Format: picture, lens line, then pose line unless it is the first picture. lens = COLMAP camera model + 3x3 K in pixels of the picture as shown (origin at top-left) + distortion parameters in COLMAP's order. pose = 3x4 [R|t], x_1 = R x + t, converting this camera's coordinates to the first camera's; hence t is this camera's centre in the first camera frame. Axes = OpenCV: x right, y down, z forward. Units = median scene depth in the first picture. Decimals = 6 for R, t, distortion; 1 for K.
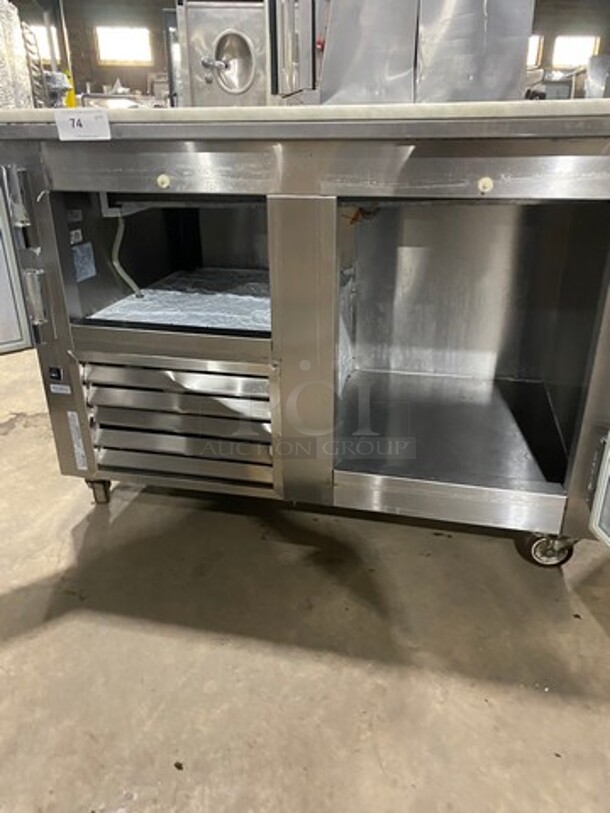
lens RADIAL K [[593.0, 0, 303.4], [0, 593.0, 408.2], [0, 0, 1]] dist [0.013669, -0.012497]
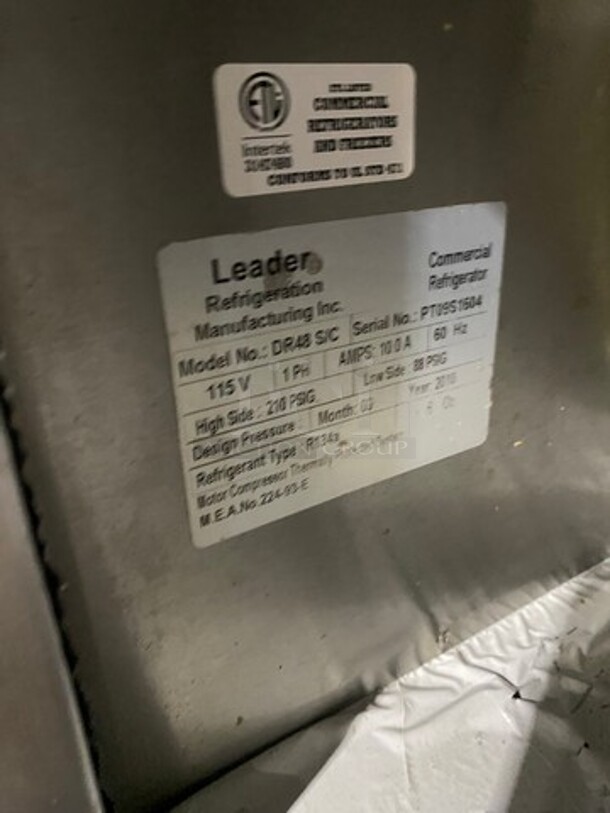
lens RADIAL K [[593.0, 0, 303.4], [0, 593.0, 408.2], [0, 0, 1]] dist [0.013669, -0.012497]
pose [[0.668741, 0.293121, -0.683276, -0.278763], [-0.272461, 0.951690, 0.141604, -0.235435], [0.691774, 0.091470, 0.716297, 0.852272]]
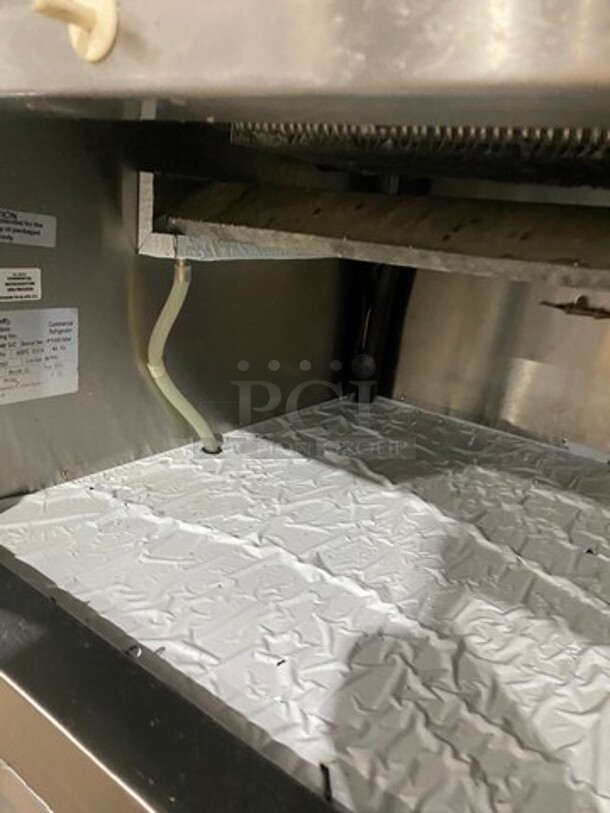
lens RADIAL K [[593.0, 0, 303.4], [0, 593.0, 408.2], [0, 0, 1]] dist [0.013669, -0.012497]
pose [[0.915191, 0.215213, -0.340748, -0.082597], [-0.265064, 0.958314, -0.106654, -0.207887], [0.303590, 0.187928, 0.934086, 0.675875]]
